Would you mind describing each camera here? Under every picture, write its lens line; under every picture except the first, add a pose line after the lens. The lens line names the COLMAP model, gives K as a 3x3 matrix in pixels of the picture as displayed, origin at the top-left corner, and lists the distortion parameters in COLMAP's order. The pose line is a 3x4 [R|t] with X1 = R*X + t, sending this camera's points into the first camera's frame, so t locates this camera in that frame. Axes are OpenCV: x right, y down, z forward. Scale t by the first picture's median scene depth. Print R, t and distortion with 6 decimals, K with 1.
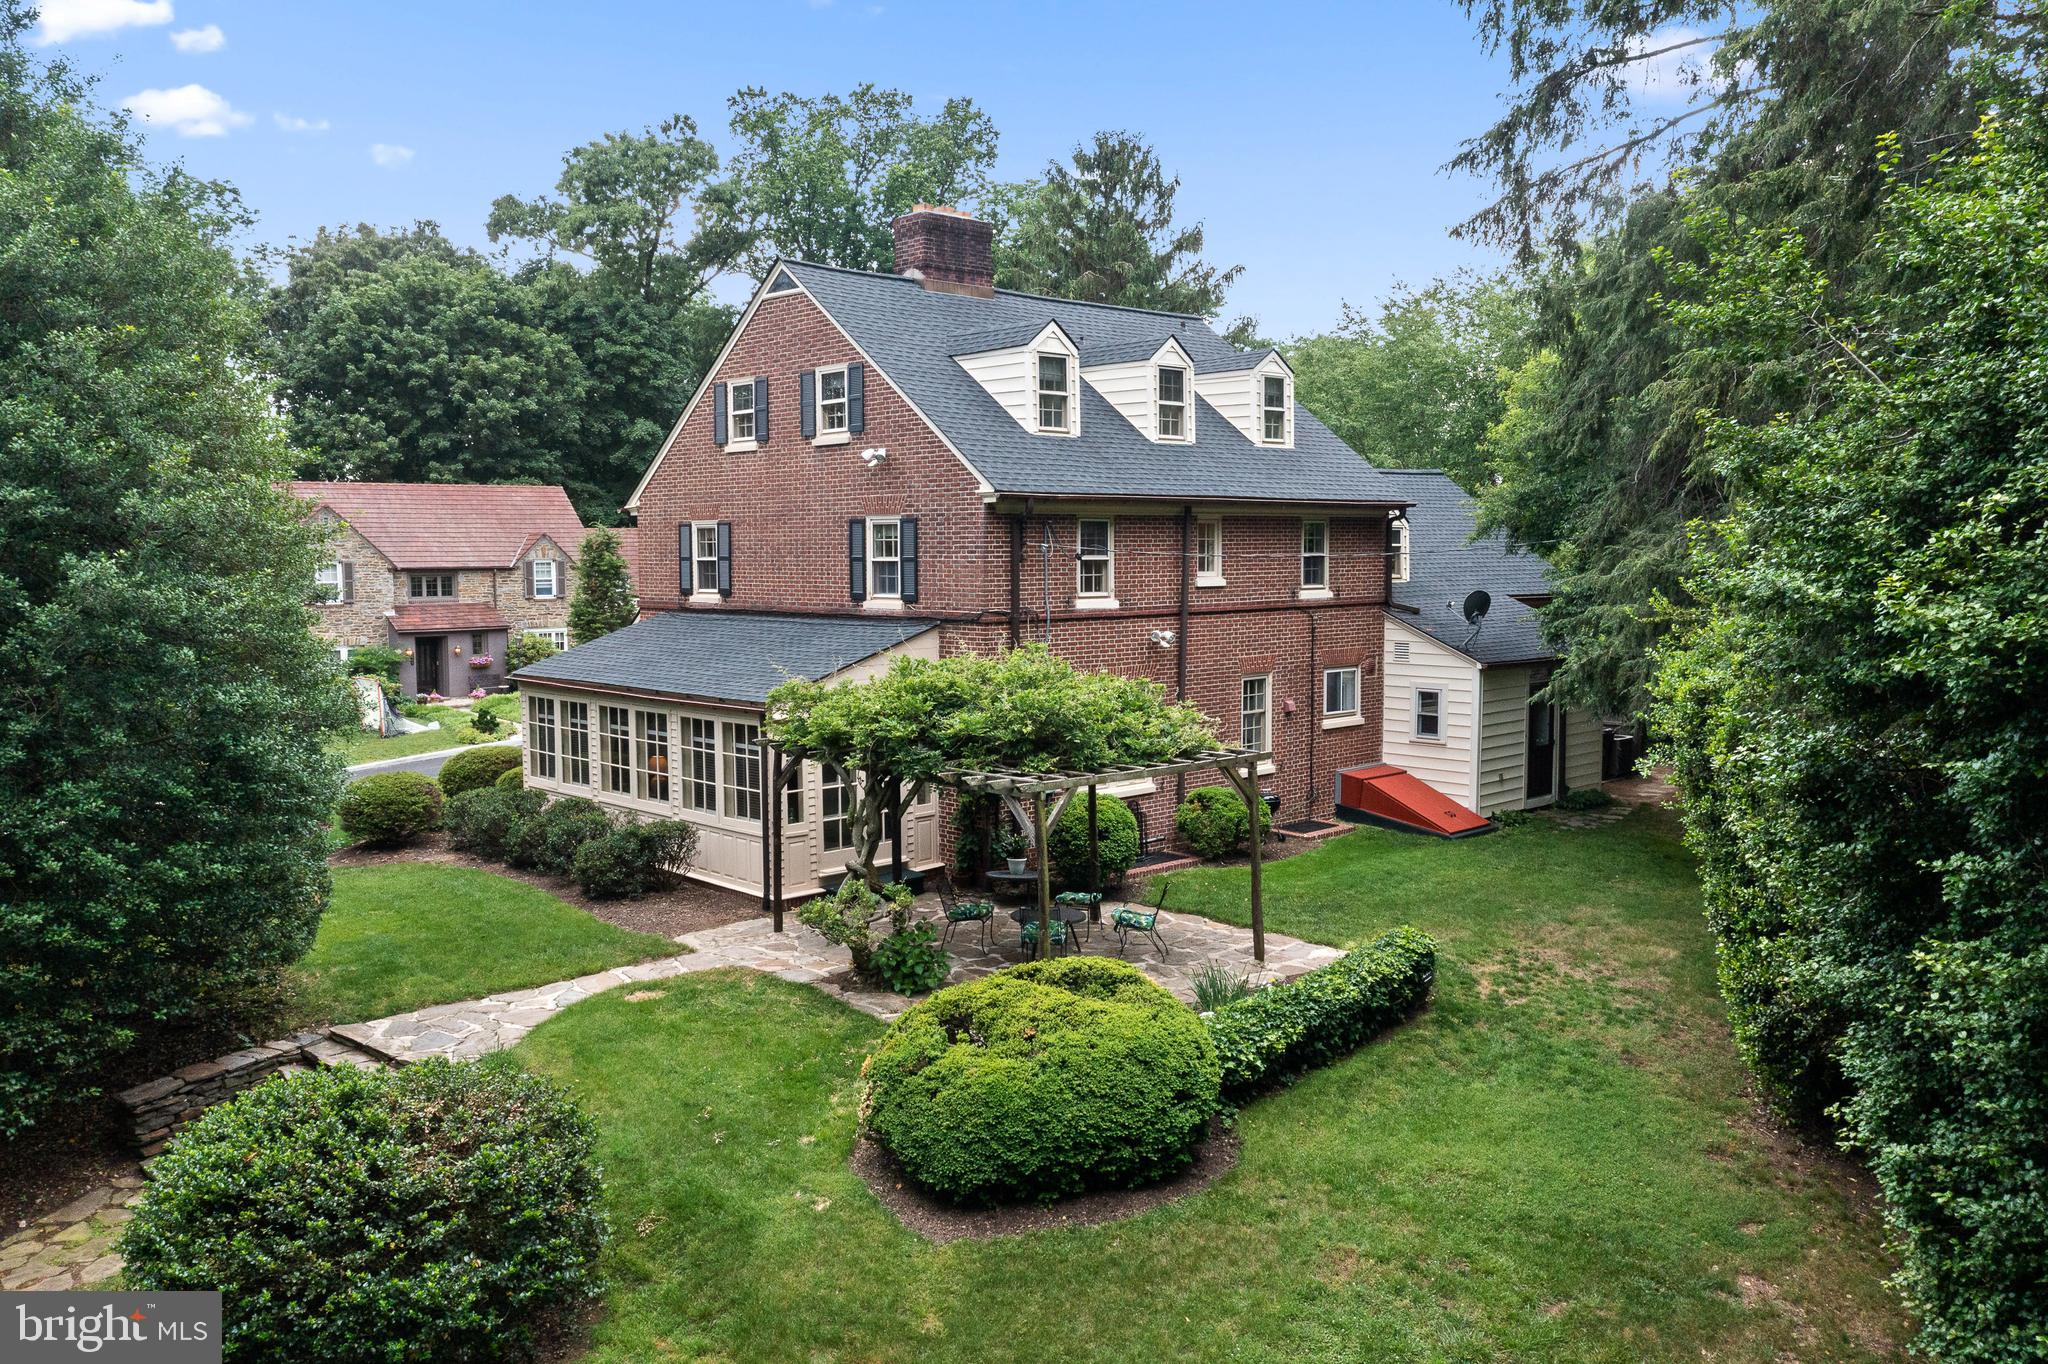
lens RADIAL K [[1656.8, 0, 1024.0], [0, 1656.8, 682.0], [0, 0, 1]] dist [-0.008004, 0.001409]
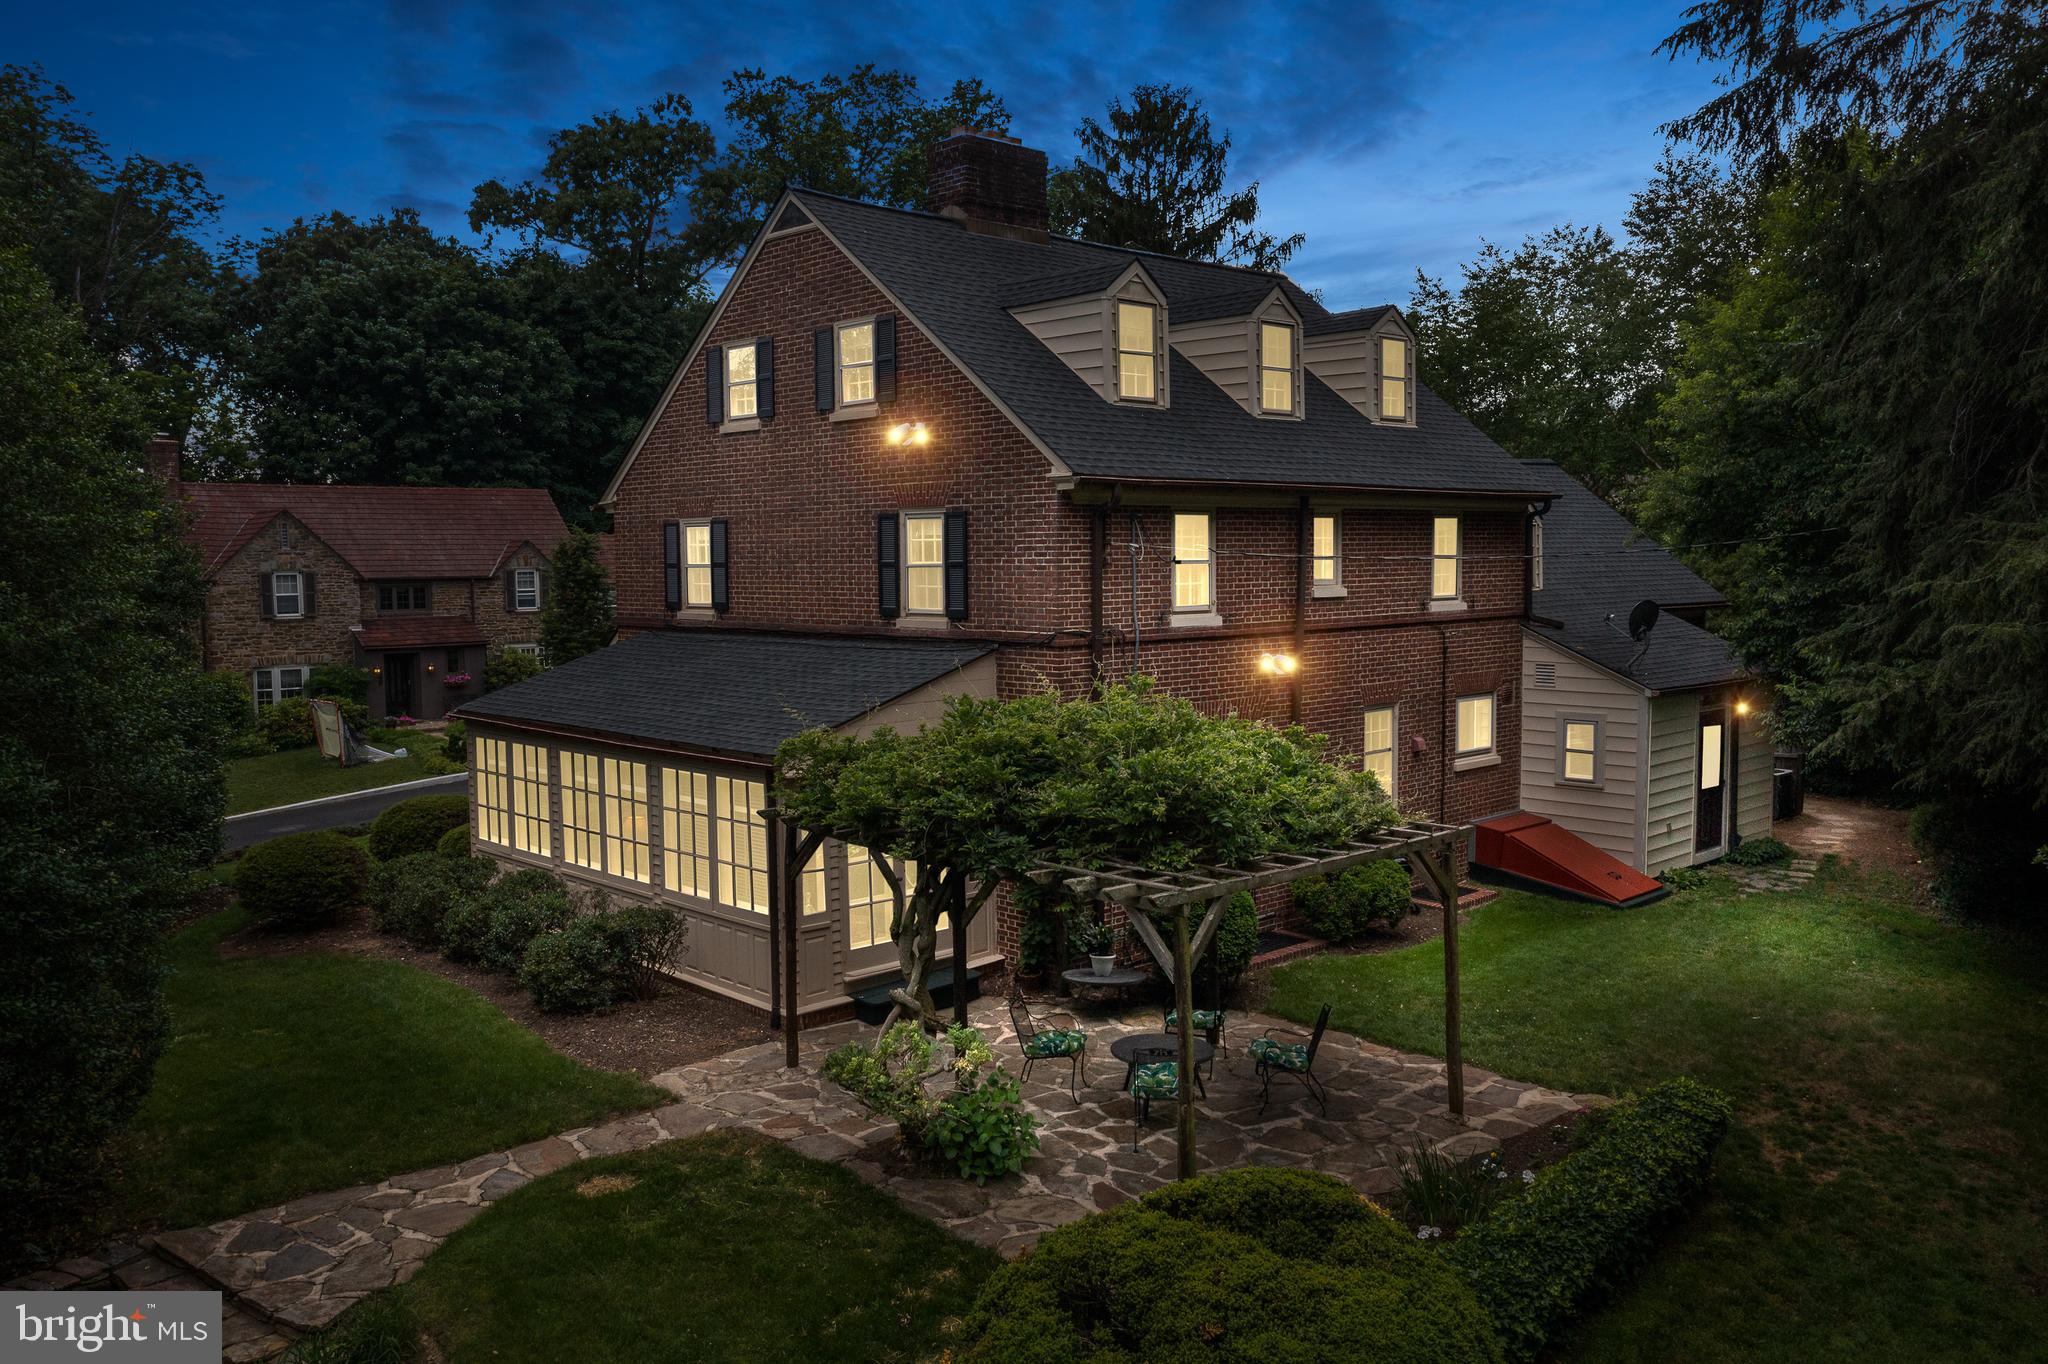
lens RADIAL K [[1633.8, 0, 1024.0], [0, 1633.8, 682.0], [0, 0, 1]] dist [-0.004628, 0.002158]
pose [[0.999987, -0.004538, 0.002100, -0.036833], [0.004546, 0.999983, -0.003526, -0.014926], [-0.002084, 0.003535, 0.999992, 0.216669]]
